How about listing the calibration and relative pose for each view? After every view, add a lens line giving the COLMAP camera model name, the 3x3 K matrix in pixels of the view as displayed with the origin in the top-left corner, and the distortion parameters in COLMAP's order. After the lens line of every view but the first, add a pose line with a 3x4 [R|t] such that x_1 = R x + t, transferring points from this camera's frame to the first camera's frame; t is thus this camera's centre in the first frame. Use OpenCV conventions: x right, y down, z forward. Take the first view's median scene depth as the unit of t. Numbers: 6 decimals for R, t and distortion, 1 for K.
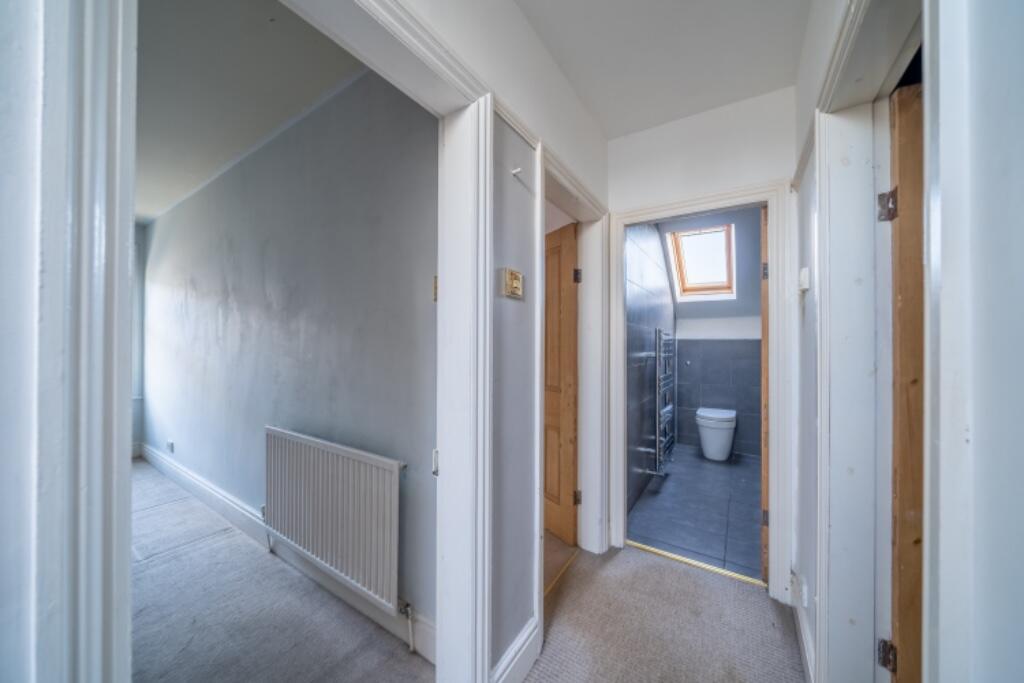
lens RADIAL K [[358.0, 0, 508.1], [0, 358.0, 343.1], [0, 0, 1]] dist [-0.004516, -0.000242]
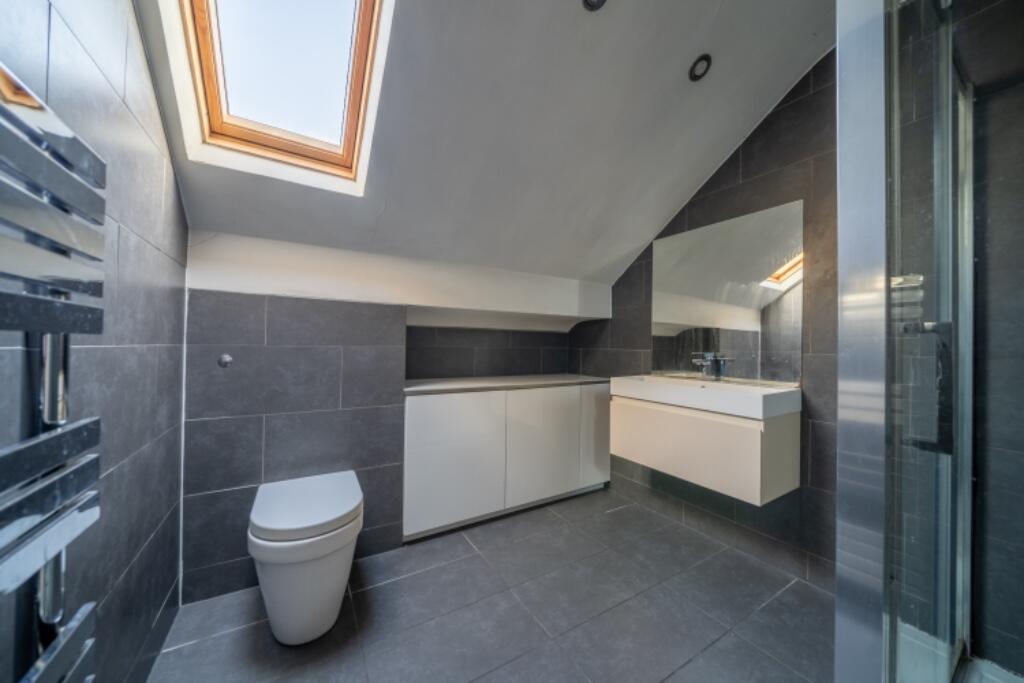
lens RADIAL K [[358.0, 0, 512.8], [0, 358.0, 338.7], [0, 0, 1]] dist [-0.004516, -0.000242]
pose [[0.430590, 0.008828, 0.902504, 0.319092], [-0.016934, 0.999855, -0.001701, 0.032618], [-0.902389, -0.014550, 0.430677, 0.615717]]
